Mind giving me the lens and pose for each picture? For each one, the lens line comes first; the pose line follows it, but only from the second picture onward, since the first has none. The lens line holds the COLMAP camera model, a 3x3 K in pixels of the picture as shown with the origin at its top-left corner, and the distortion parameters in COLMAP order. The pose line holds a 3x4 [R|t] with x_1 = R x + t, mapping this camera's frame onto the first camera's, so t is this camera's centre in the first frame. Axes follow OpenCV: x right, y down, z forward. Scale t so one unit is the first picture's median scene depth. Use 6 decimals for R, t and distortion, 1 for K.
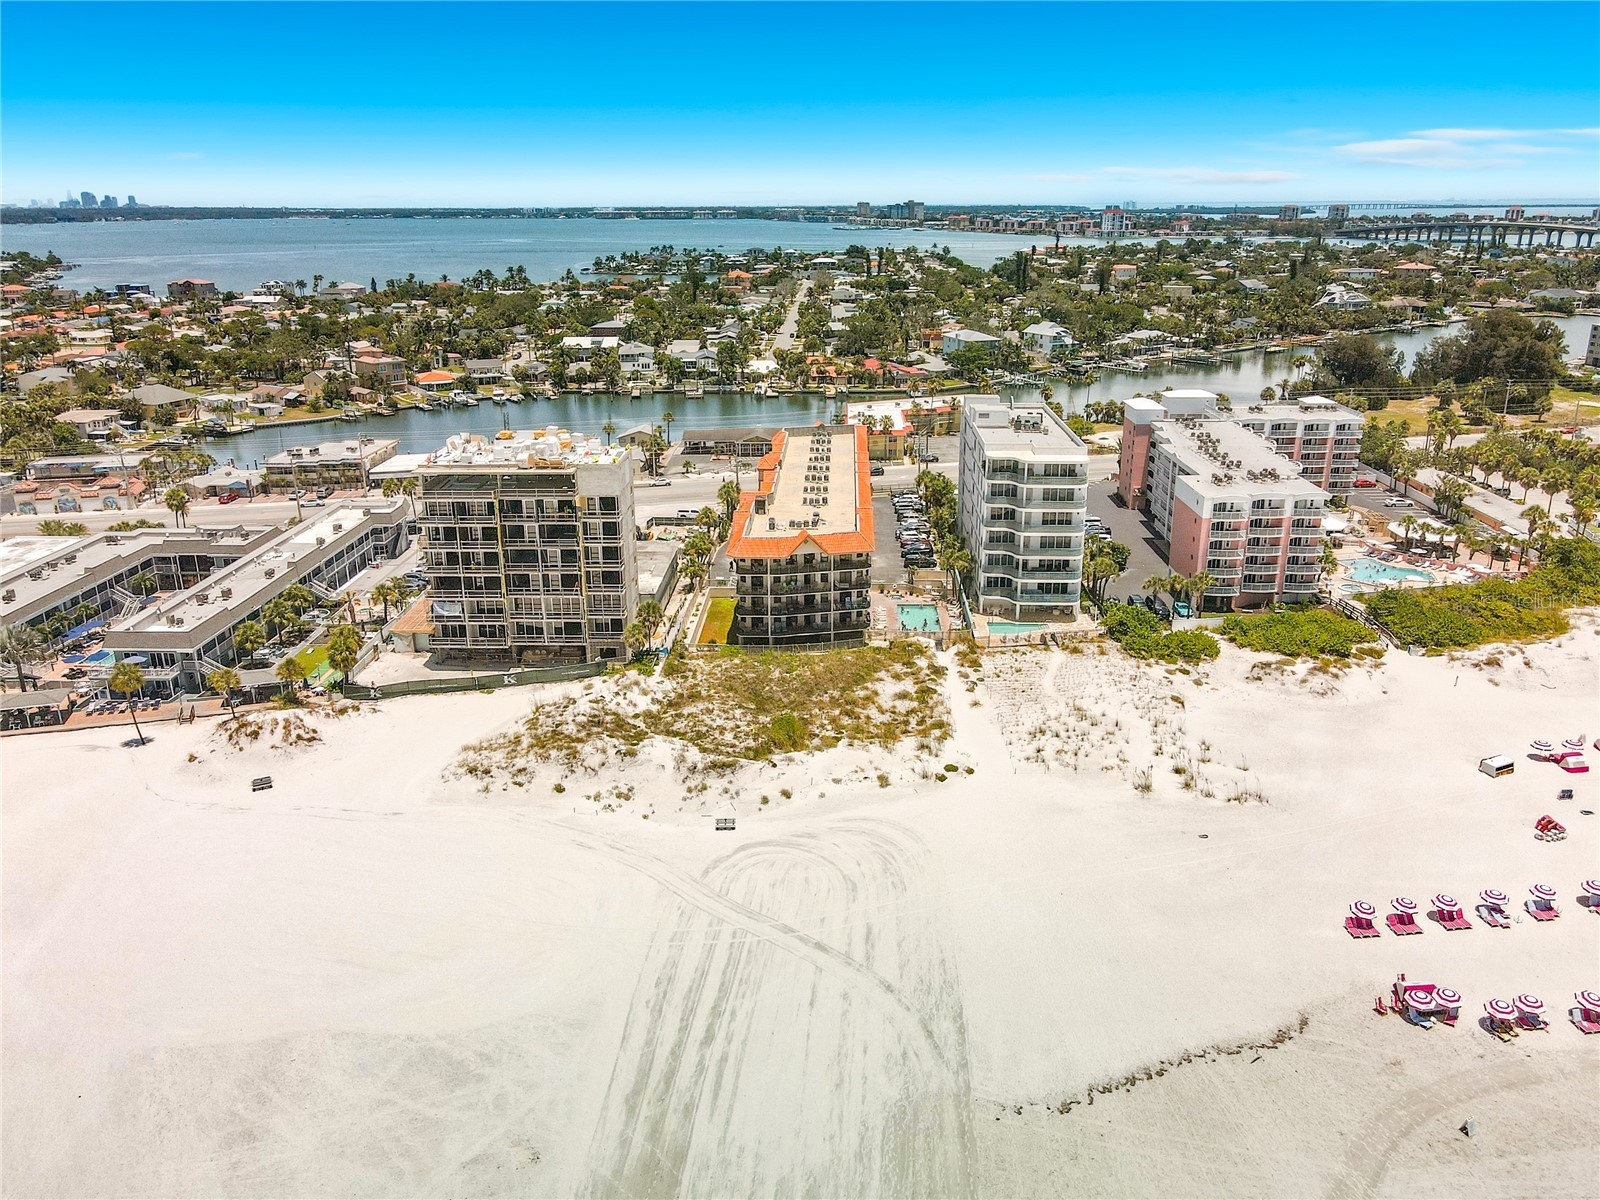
lens RADIAL K [[1199.2, 0, 805.9], [0, 1199.2, 574.1], [0, 0, 1]] dist [0.005753, 0.012303]
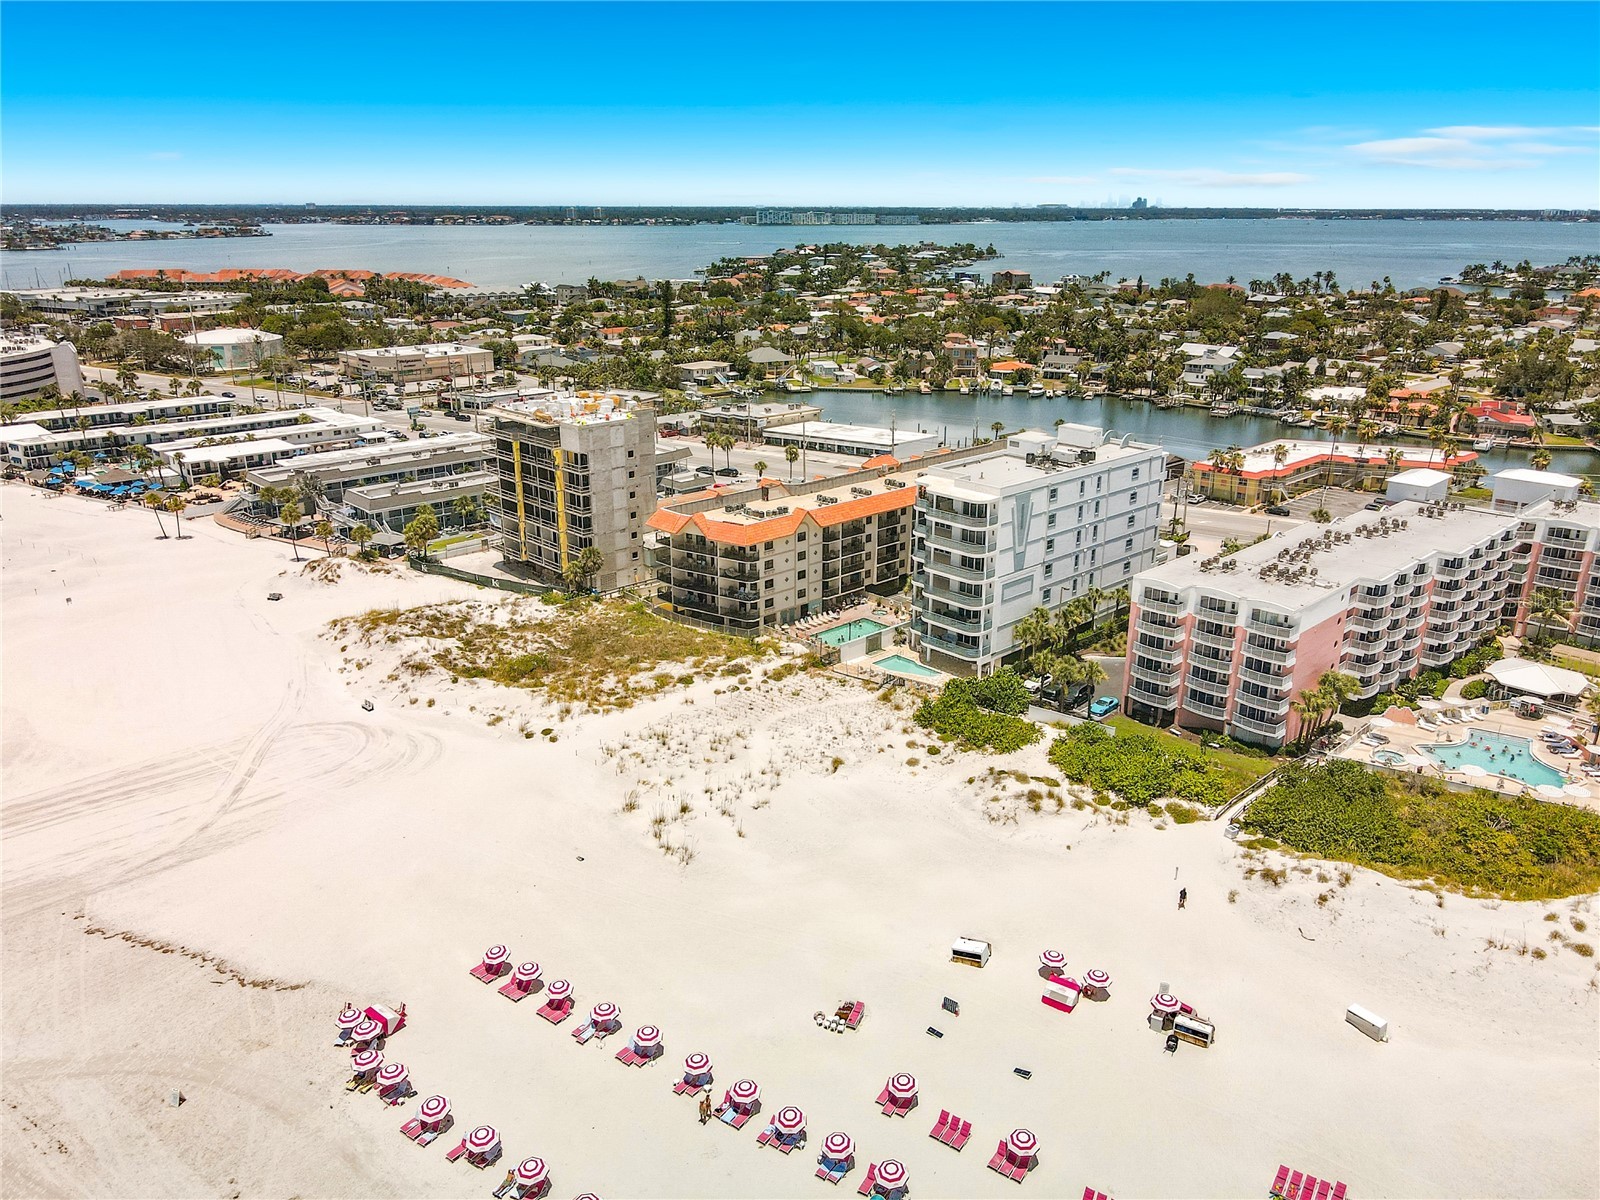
lens RADIAL K [[1169.4, 0, 805.9], [0, 1169.4, 601.8], [0, 0, 1]] dist [-0.003705, 0.032692]
pose [[0.712192, 0.234507, -0.661656, 0.753025], [-0.215743, 0.970053, 0.111590, -0.093983], [0.668010, 0.063274, 0.741457, 0.291096]]
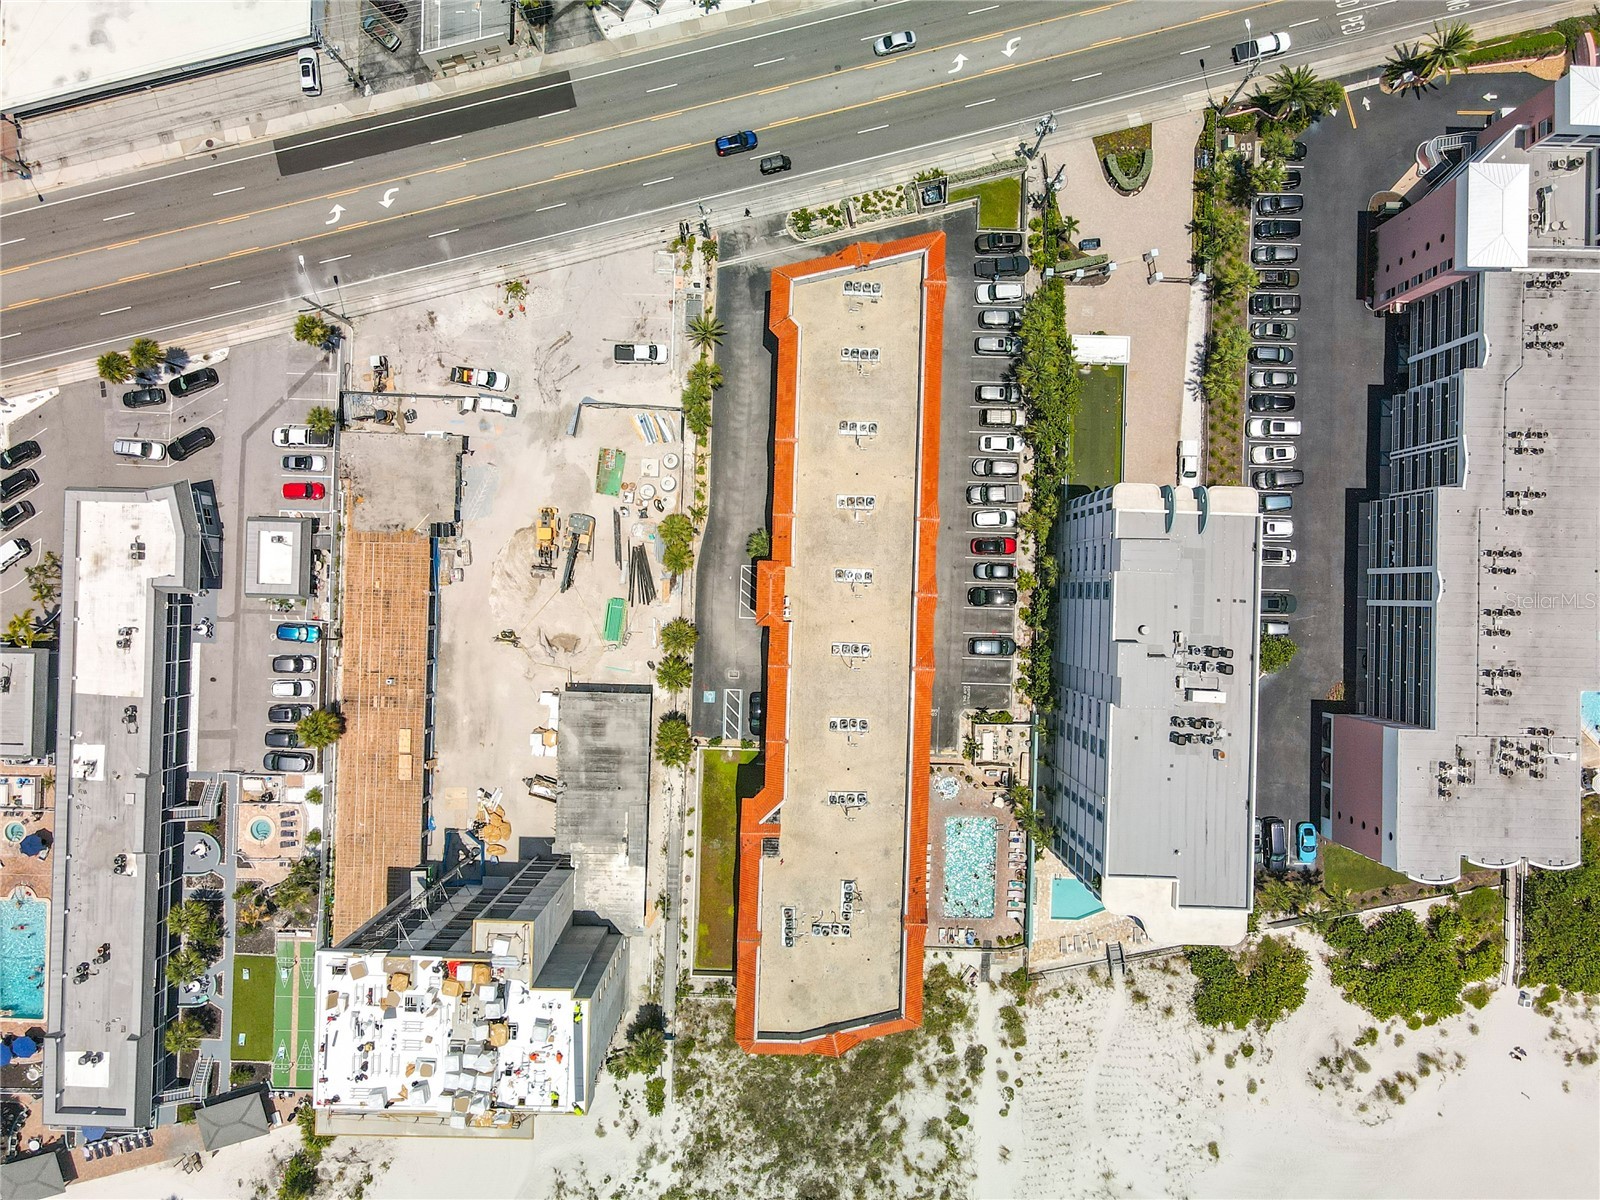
lens RADIAL K [[1169.4, 0, 805.9], [0, 1169.4, 601.8], [0, 0, 1]] dist [-0.003705, 0.032692]
pose [[0.999847, -0.004719, 0.016818, -0.030249], [-0.014621, 0.300733, 0.953596, -0.826615], [-0.009557, -0.953697, 0.300618, 1.016643]]
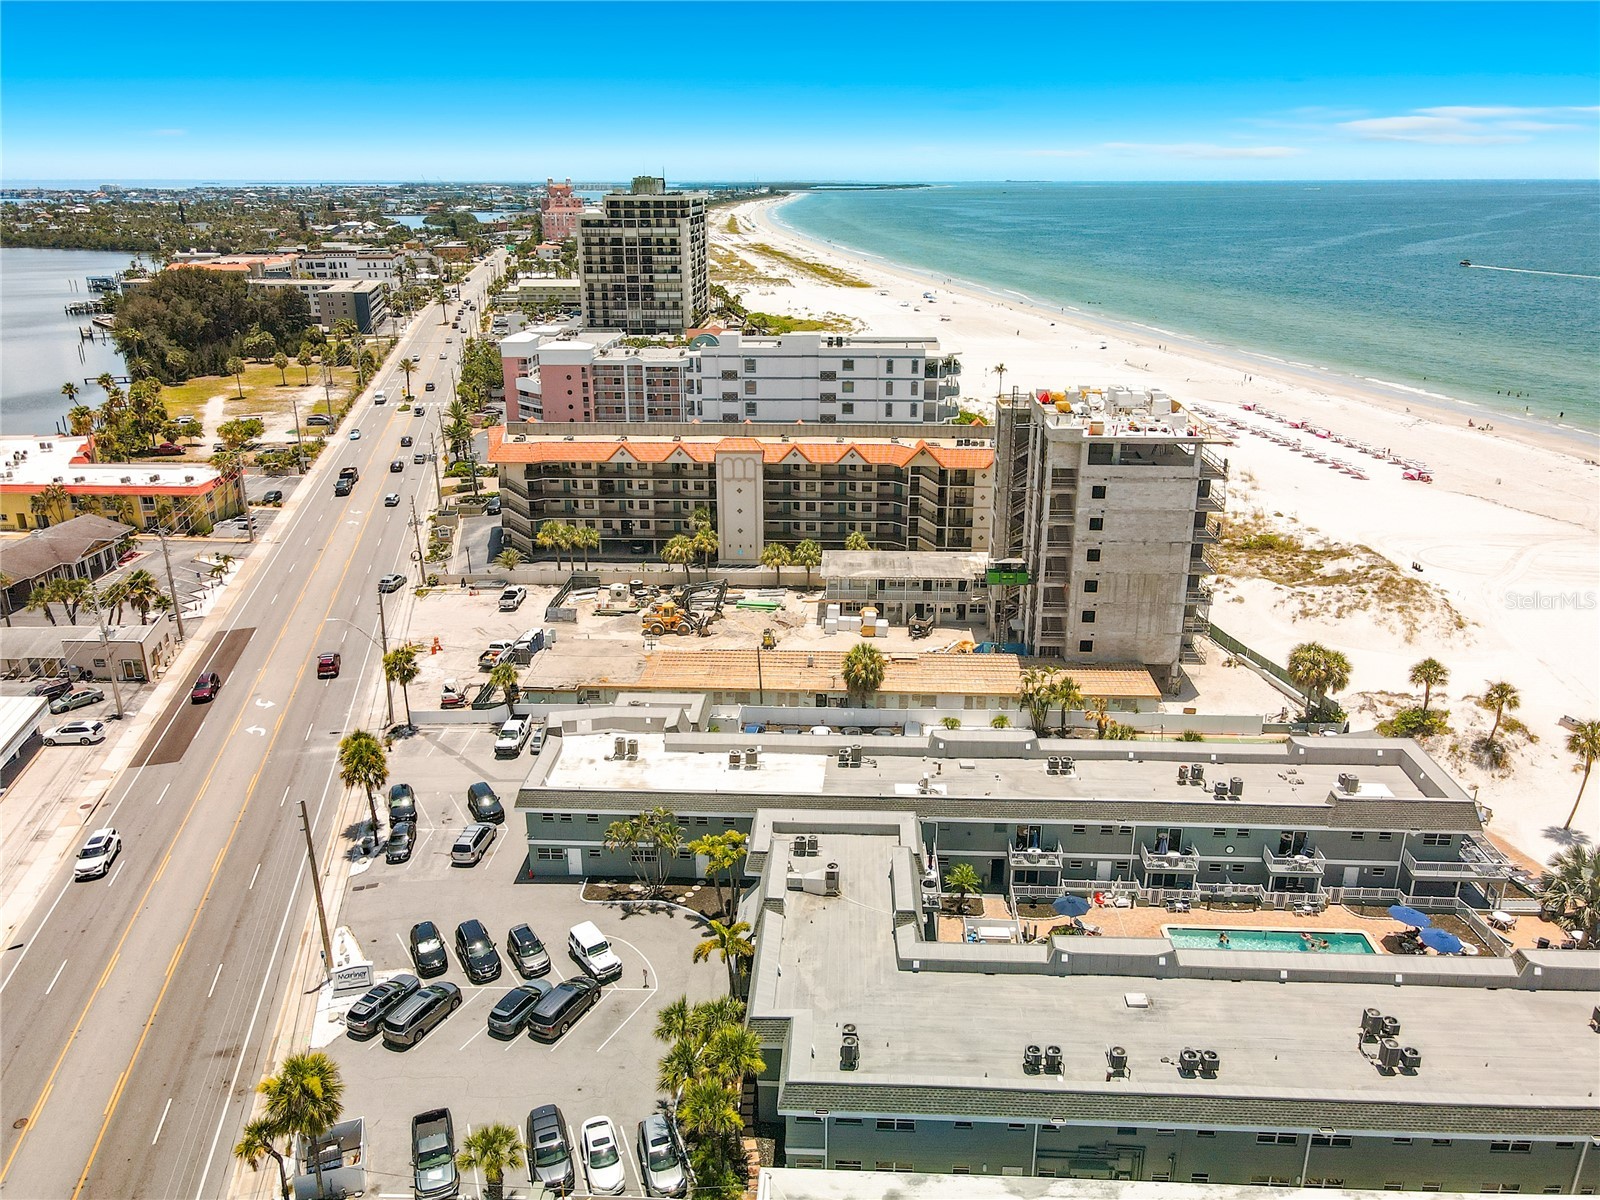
lens RADIAL K [[1169.4, 0, 805.9], [0, 1169.4, 601.8], [0, 0, 1]] dist [-0.003705, 0.032692]
pose [[0.009317, -0.336699, 0.941566, -0.999000], [0.299068, 0.899446, 0.318677, -0.292483], [-0.954186, 0.278623, 0.109076, 1.124916]]
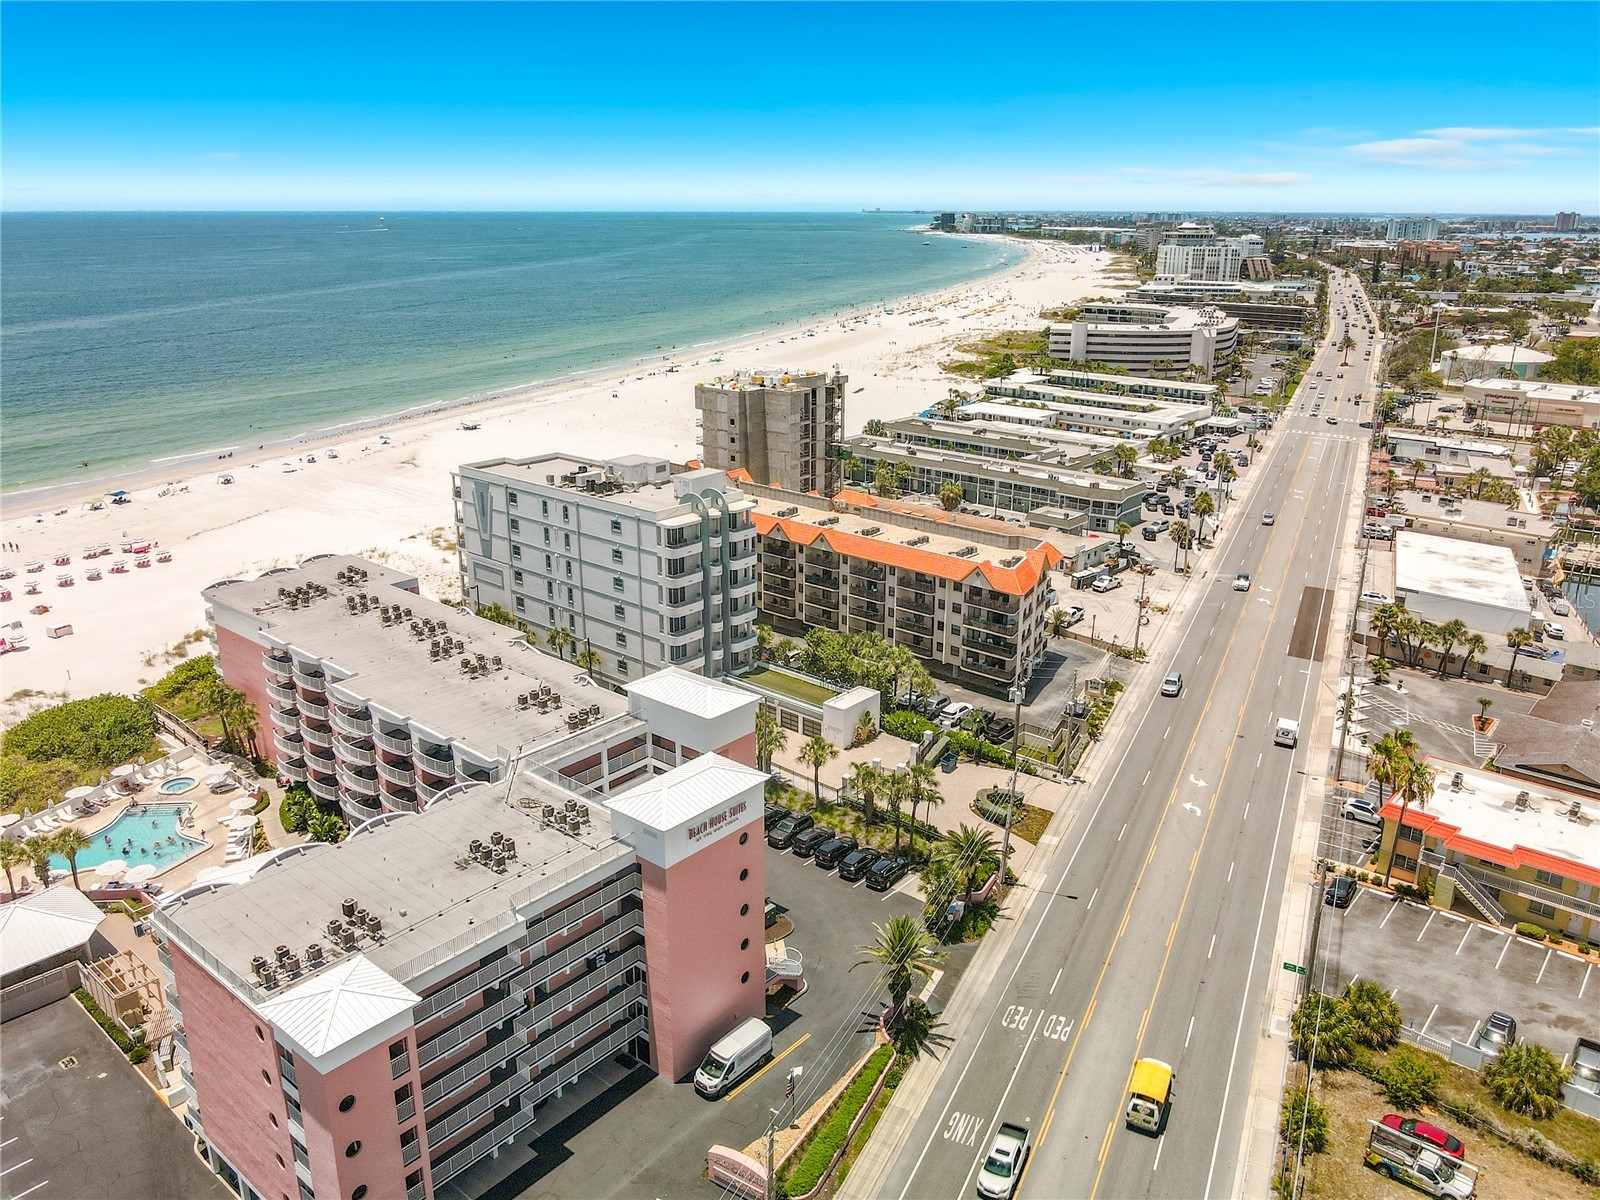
lens RADIAL K [[1182.5, 0, 808.0], [0, 1182.5, 635.2], [0, 0, 1]] dist [-0.008630, 0.002857]
pose [[-0.625766, 0.270475, -0.731615, 0.808641], [-0.231686, 0.831171, 0.505447, -0.547458], [0.744808, 0.485796, -0.457453, 1.768584]]
